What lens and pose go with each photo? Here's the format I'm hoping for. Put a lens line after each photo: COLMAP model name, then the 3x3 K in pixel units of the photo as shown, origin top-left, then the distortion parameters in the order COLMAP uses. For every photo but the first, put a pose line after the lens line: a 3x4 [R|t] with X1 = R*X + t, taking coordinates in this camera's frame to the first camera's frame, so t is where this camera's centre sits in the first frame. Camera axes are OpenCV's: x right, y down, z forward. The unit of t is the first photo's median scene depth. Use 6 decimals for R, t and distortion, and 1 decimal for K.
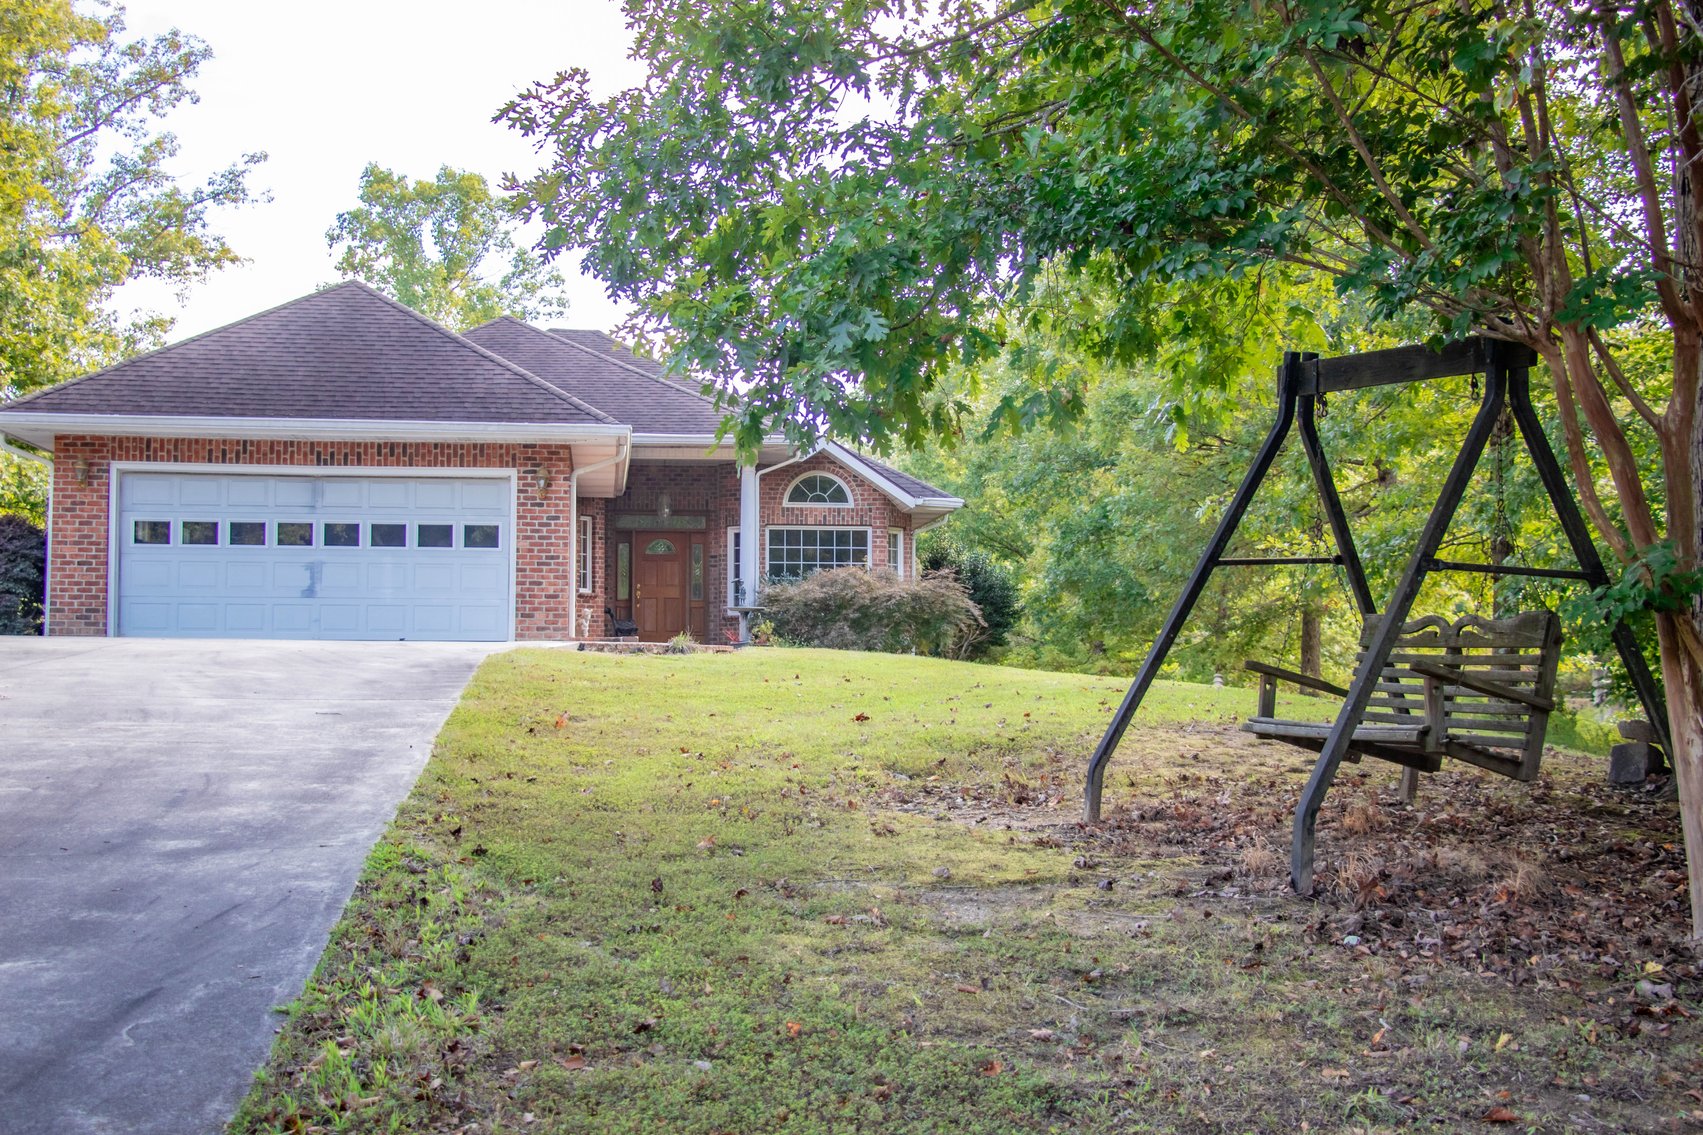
lens RADIAL K [[1890.9, 0, 851.5], [0, 1890.9, 567.5], [0, 0, 1]] dist [-0.011445, 0.241298]
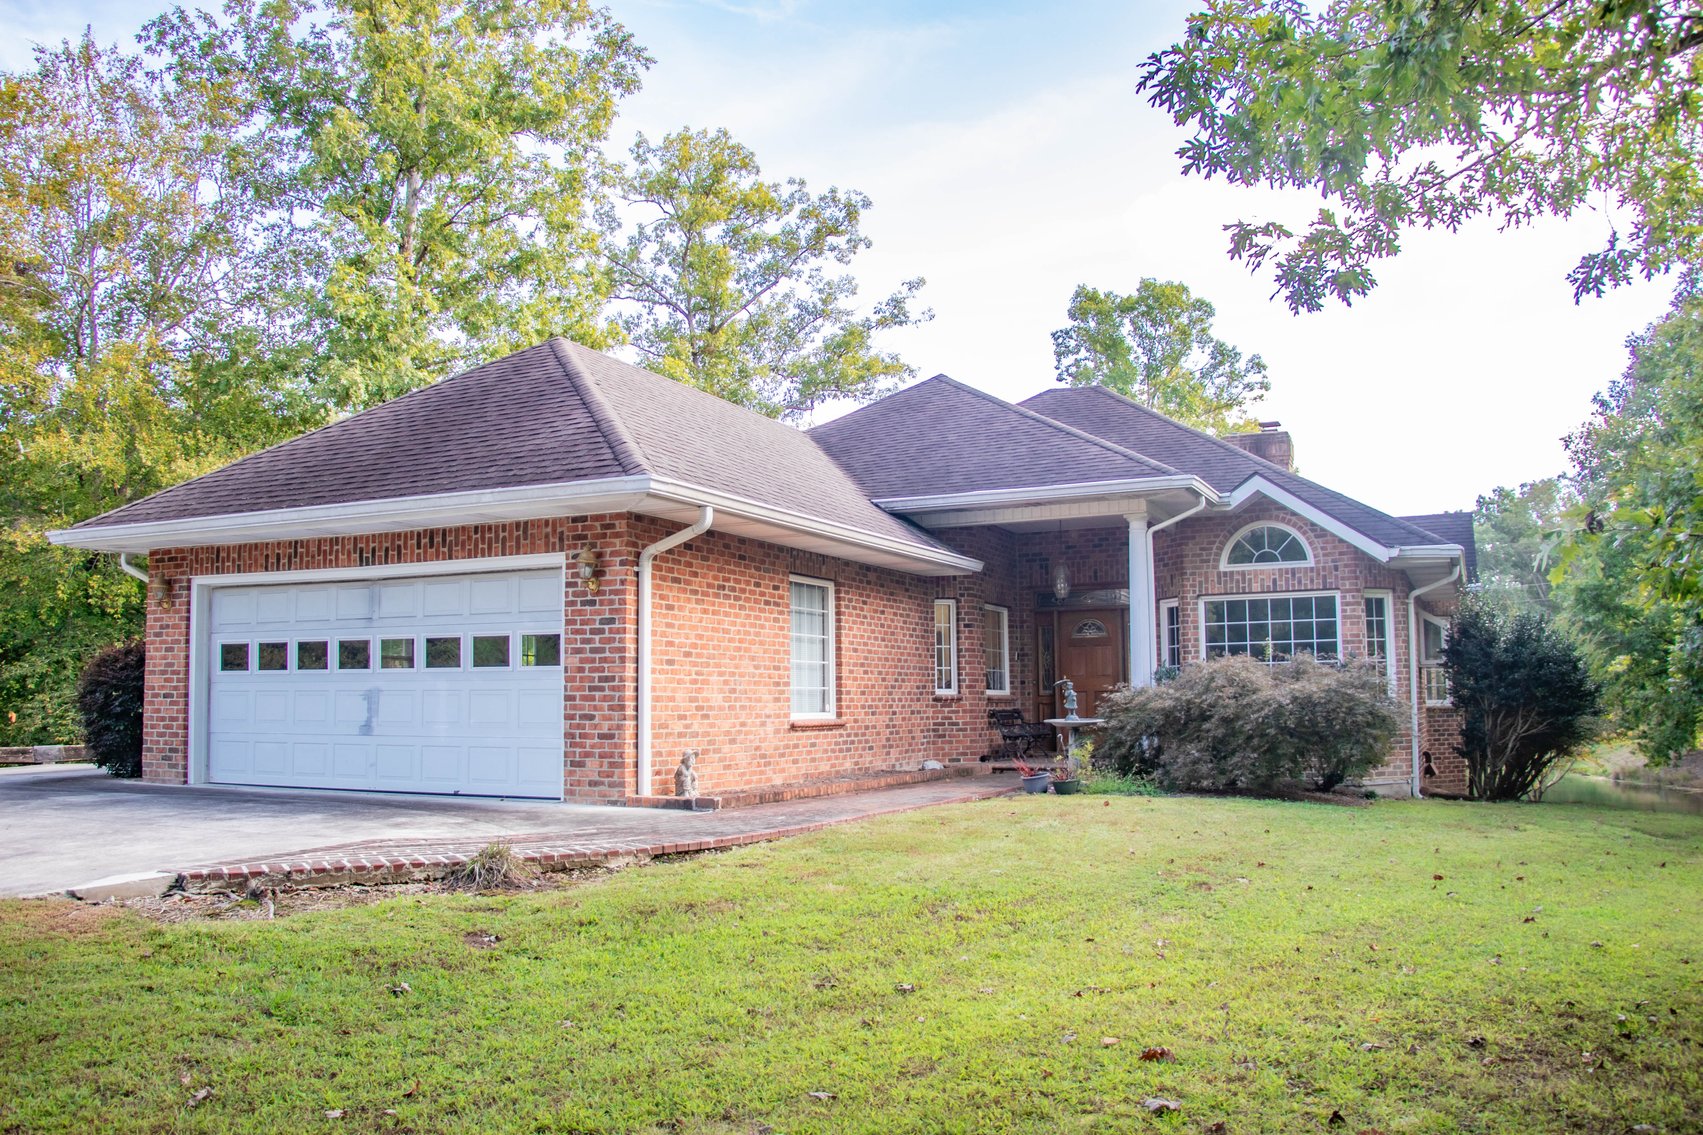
lens RADIAL K [[1403.9, 0, 851.5], [0, 1403.9, 567.5], [0, 0, 1]] dist [-0.152596, 0.008399]
pose [[0.851980, -0.060183, -0.520104, 0.181833], [0.041310, 0.998002, -0.047812, -0.017736], [0.521942, 0.019250, 0.852764, 0.614501]]
